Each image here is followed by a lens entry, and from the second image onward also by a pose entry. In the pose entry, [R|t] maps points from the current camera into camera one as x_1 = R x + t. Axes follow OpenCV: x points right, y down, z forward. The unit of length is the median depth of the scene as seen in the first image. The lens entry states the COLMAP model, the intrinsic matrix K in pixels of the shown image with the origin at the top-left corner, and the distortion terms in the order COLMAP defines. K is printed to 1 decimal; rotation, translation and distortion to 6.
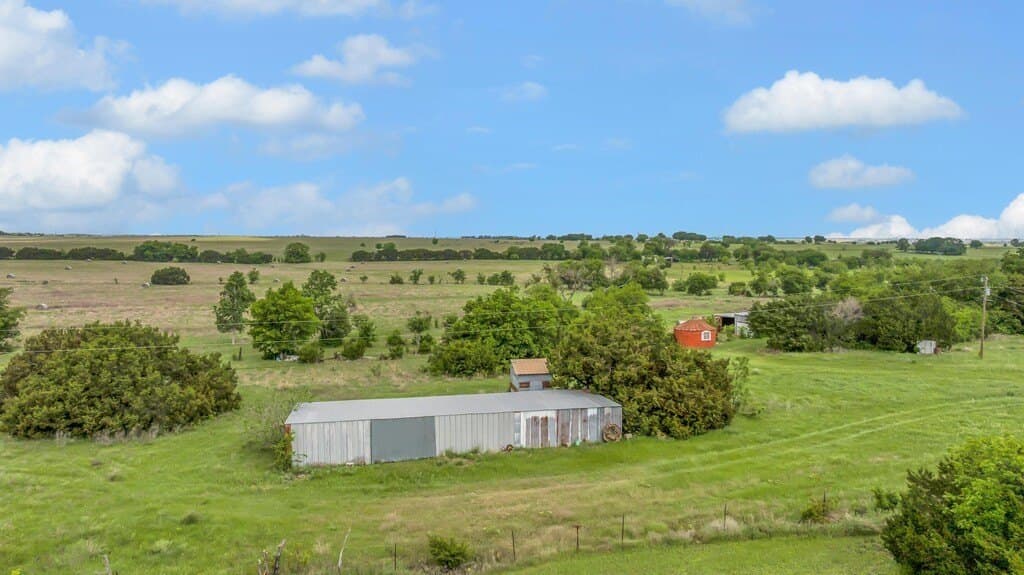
lens RADIAL K [[732.3, 0, 517.7], [0, 732.3, 285.9], [0, 0, 1]] dist [-0.007958, 0.001211]
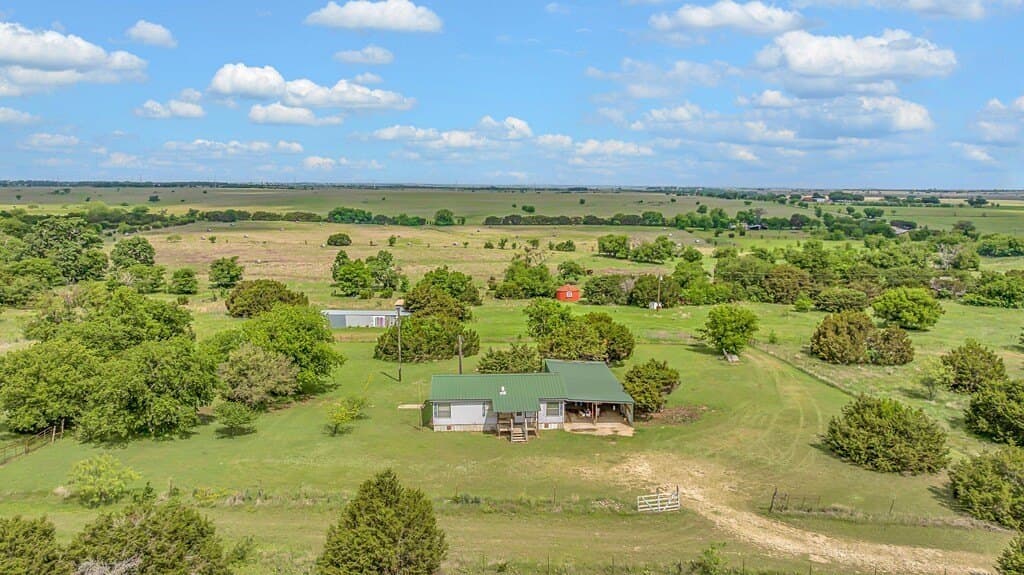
lens RADIAL K [[732.3, 0, 517.7], [0, 732.3, 285.9], [0, 0, 1]] dist [-0.007958, 0.001211]
pose [[0.964528, 0.039761, -0.260970, 0.268332], [-0.021301, 0.997091, 0.073189, -0.036540], [0.263121, -0.065034, 0.962568, -0.346819]]
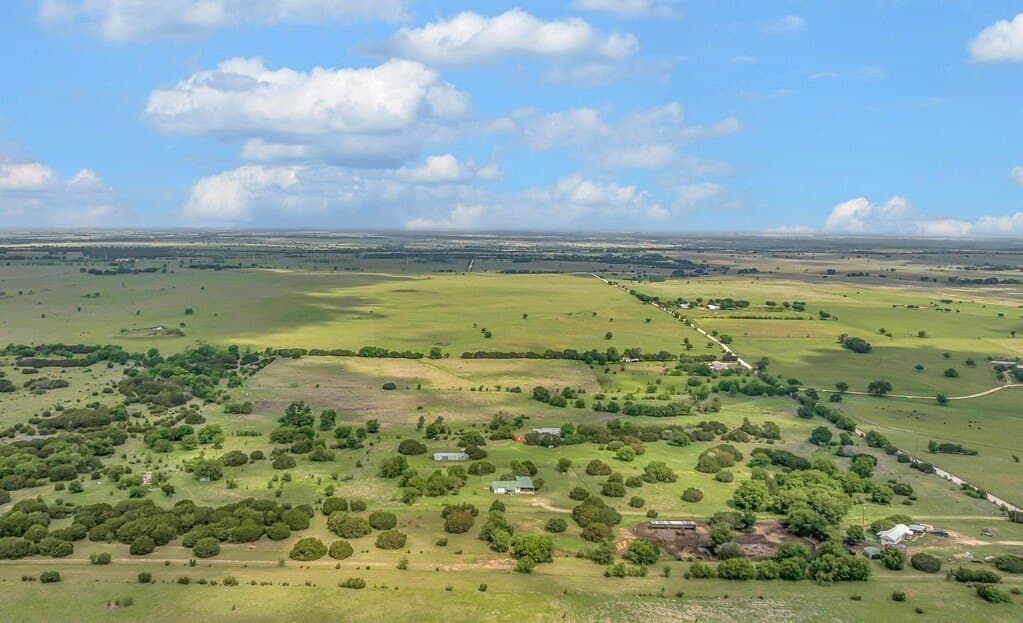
lens RADIAL K [[791.4, 0, 477.0], [0, 791.4, 312.2], [0, 0, 1]] dist [0.004176, -0.000509]
pose [[0.970997, 0.029940, -0.237212, 0.512405], [-0.019610, 0.998759, 0.045788, -0.421291], [0.238288, -0.039808, 0.970378, -1.717092]]
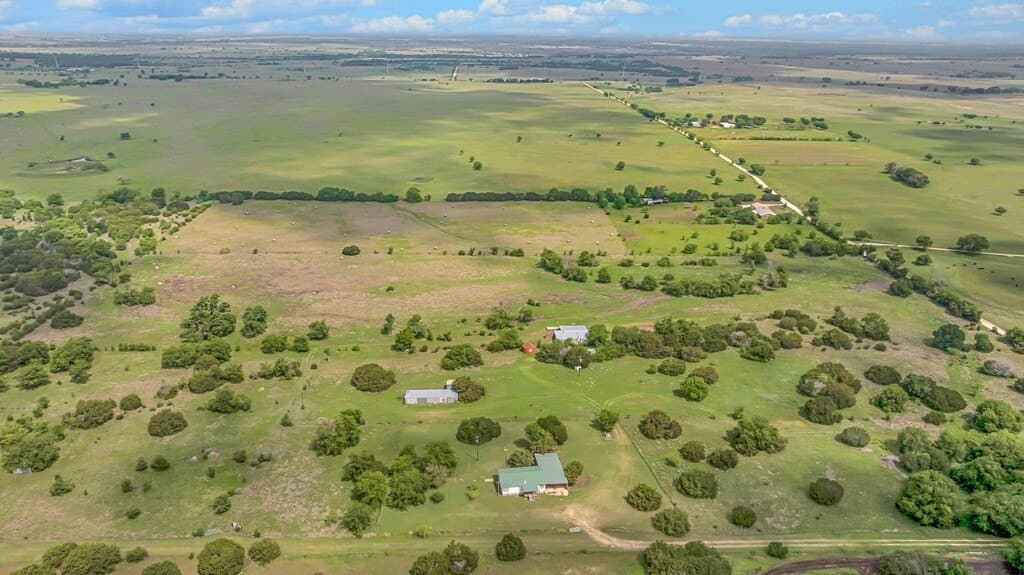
lens RADIAL K [[743.5, 0, 502.5], [0, 743.5, 288.0], [0, 0, 1]] dist [-0.011870, -0.002561]
pose [[0.982443, 0.064961, -0.174891, 0.305311], [-0.016060, 0.963390, 0.267622, -0.471887], [0.185873, -0.260114, 0.947519, -0.905785]]
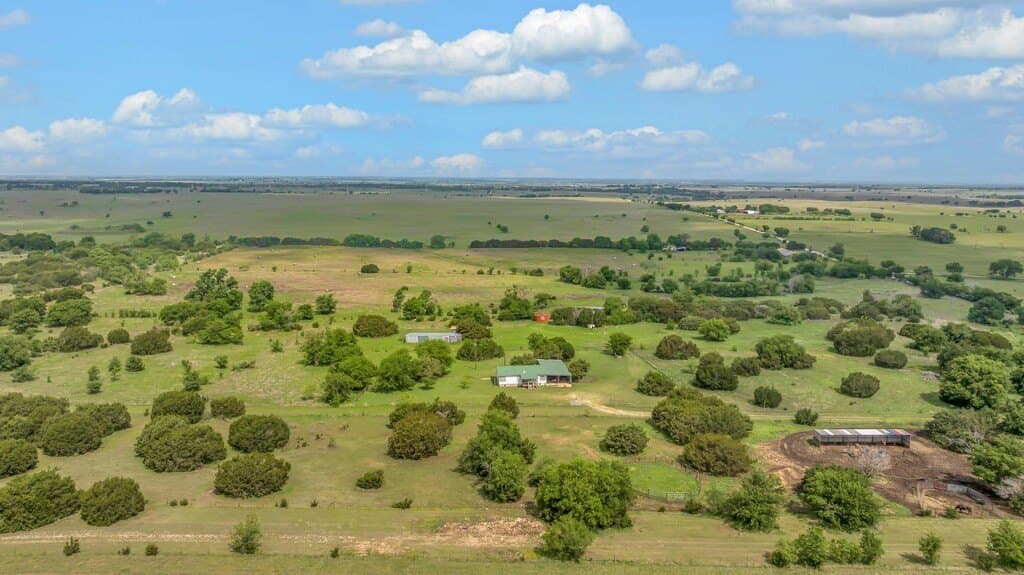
lens RADIAL K [[732.3, 0, 517.7], [0, 732.3, 285.9], [0, 0, 1]] dist [-0.007958, 0.001211]
pose [[0.976661, 0.034788, -0.211952, 0.354726], [-0.017233, 0.996307, 0.084117, -0.142962], [0.214096, -0.078501, 0.973653, -0.889141]]
